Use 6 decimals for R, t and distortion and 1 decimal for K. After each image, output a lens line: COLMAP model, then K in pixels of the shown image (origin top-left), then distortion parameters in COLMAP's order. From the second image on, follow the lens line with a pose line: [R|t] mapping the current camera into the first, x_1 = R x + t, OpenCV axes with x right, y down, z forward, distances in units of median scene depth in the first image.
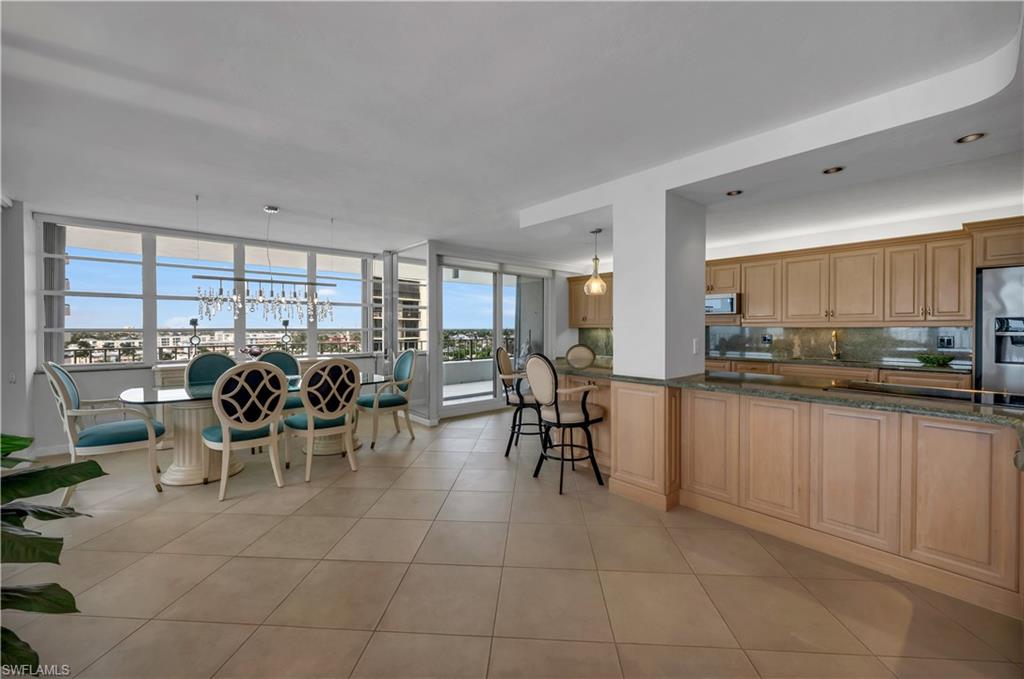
lens RADIAL K [[408.1, 0, 506.7], [0, 408.1, 333.9], [0, 0, 1]] dist [-0.000671, -0.000286]
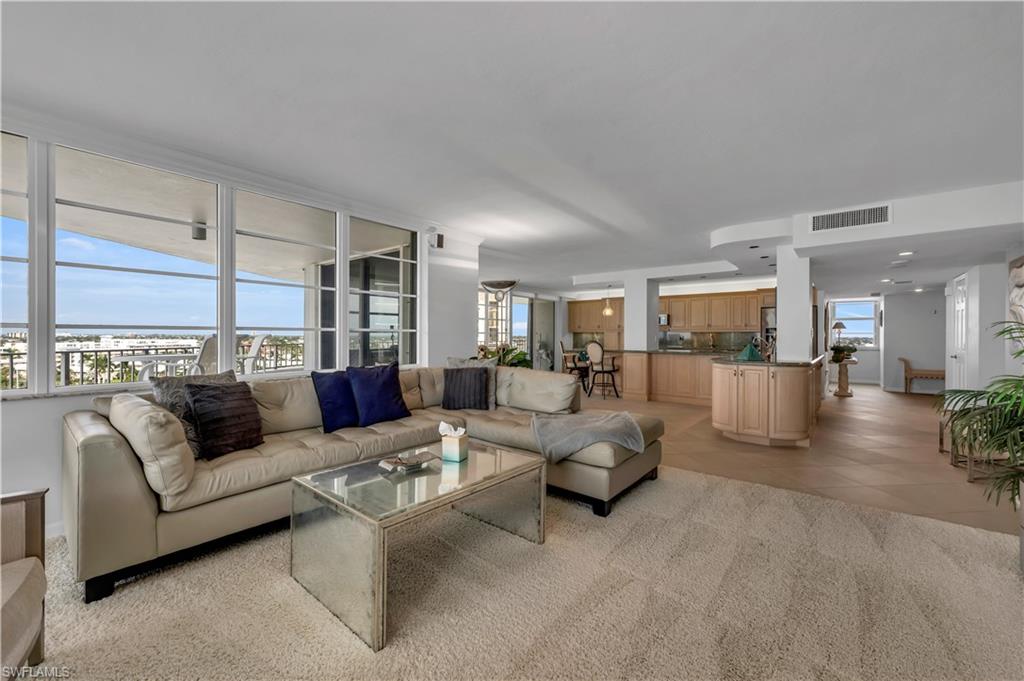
lens RADIAL K [[403.8, 0, 512.0], [0, 403.8, 340.5], [0, 0, 1]] dist [-0.000428, 0.000094]
pose [[0.984632, 0.002525, 0.174624, -0.628793], [-0.002013, 0.999993, -0.003109, 0.040057], [-0.174630, 0.002709, 0.984630, -0.957970]]
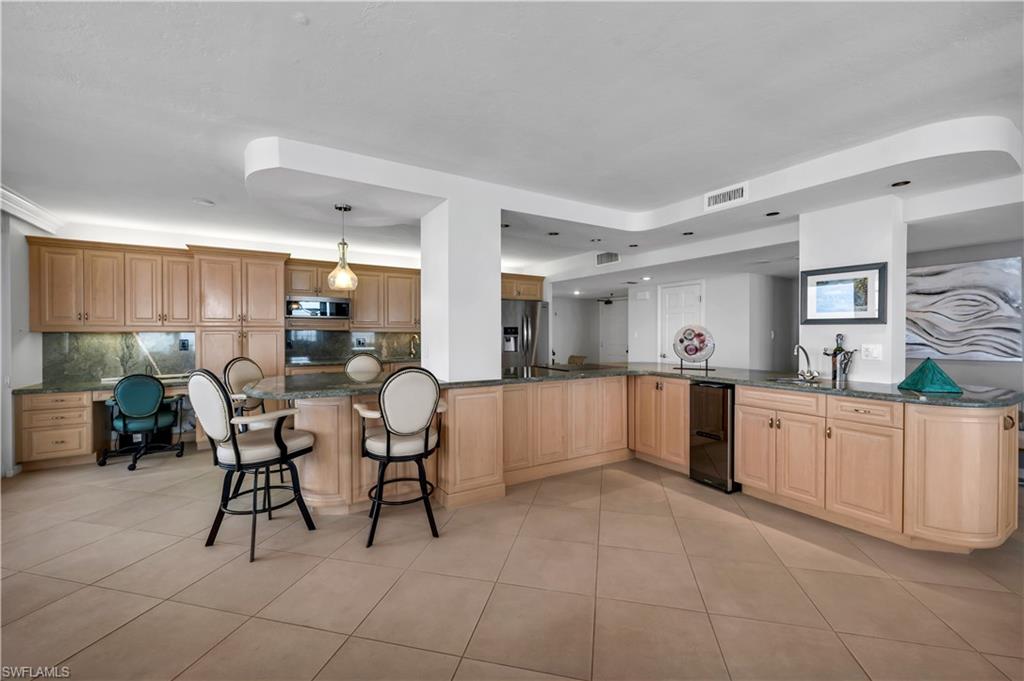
lens RADIAL K [[408.1, 0, 506.7], [0, 408.1, 334.9], [0, 0, 1]] dist [-0.000671, -0.000286]
pose [[0.146921, -0.004185, 0.989139, -0.504288], [0.012852, 0.999915, 0.002322, -0.007936], [-0.989065, 0.012372, 0.146962, 0.587877]]
